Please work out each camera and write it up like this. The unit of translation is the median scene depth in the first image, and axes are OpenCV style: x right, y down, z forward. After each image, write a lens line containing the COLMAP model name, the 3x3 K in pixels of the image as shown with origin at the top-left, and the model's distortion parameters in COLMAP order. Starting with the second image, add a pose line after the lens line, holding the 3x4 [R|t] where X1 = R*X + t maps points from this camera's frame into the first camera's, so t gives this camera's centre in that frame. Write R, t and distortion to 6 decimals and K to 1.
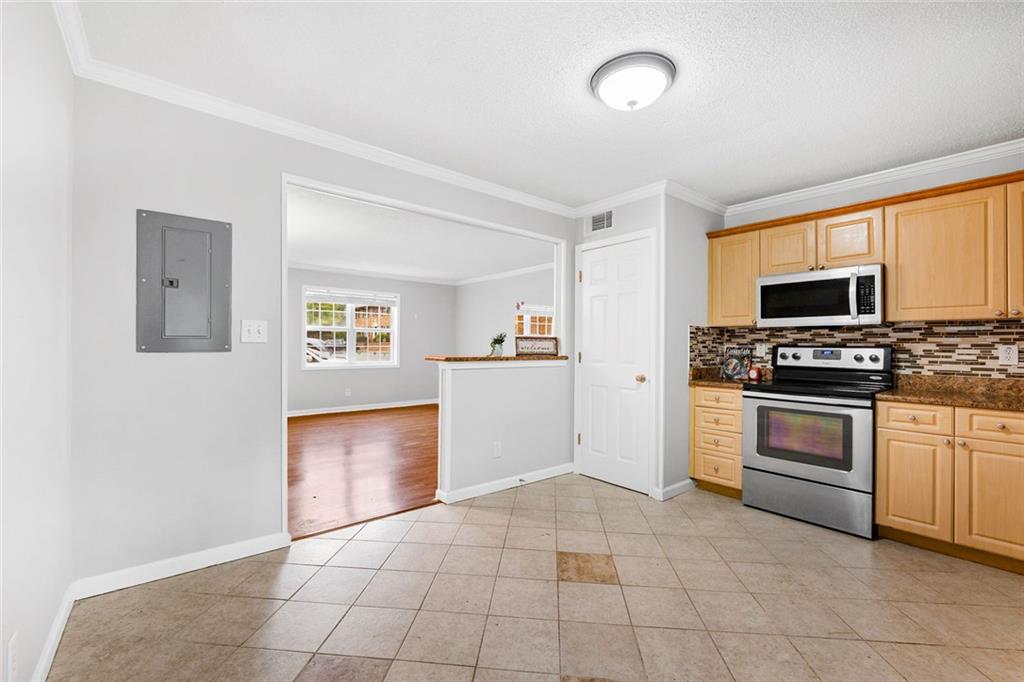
lens RADIAL K [[434.1, 0, 512.0], [0, 434.1, 341.0], [0, 0, 1]] dist [-0.011188, 0.000086]
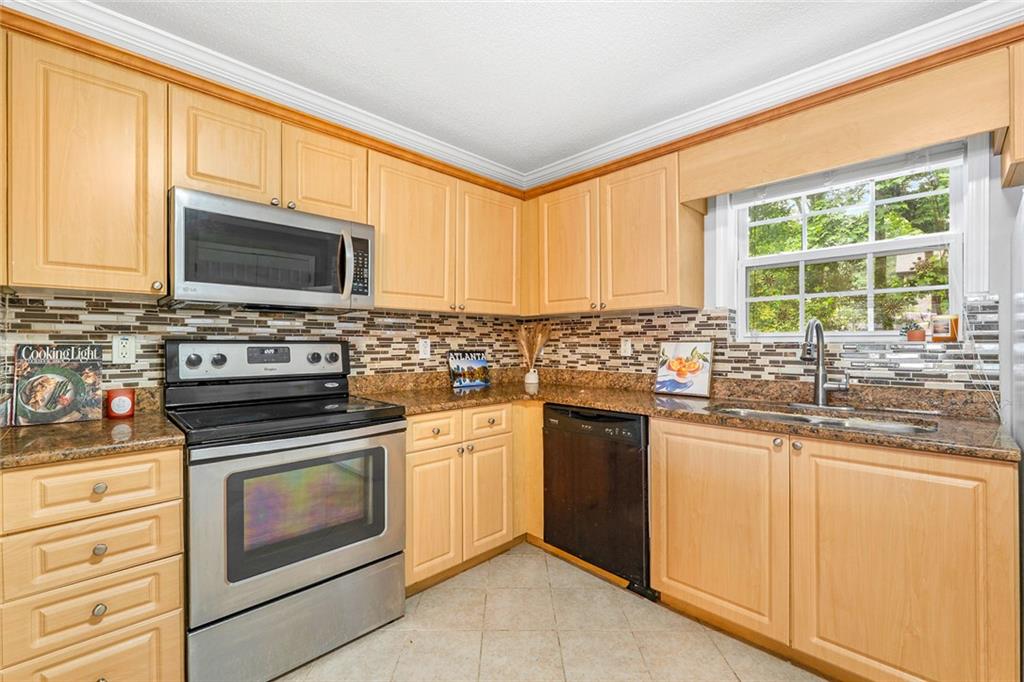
lens RADIAL K [[434.1, 0, 512.0], [0, 434.1, 341.0], [0, 0, 1]] dist [-0.011188, 0.000086]
pose [[-0.093821, -0.005906, 0.995572, 0.106800], [-0.011312, 0.999924, 0.004866, 0.006292], [-0.995525, -0.010806, -0.093881, 0.814646]]
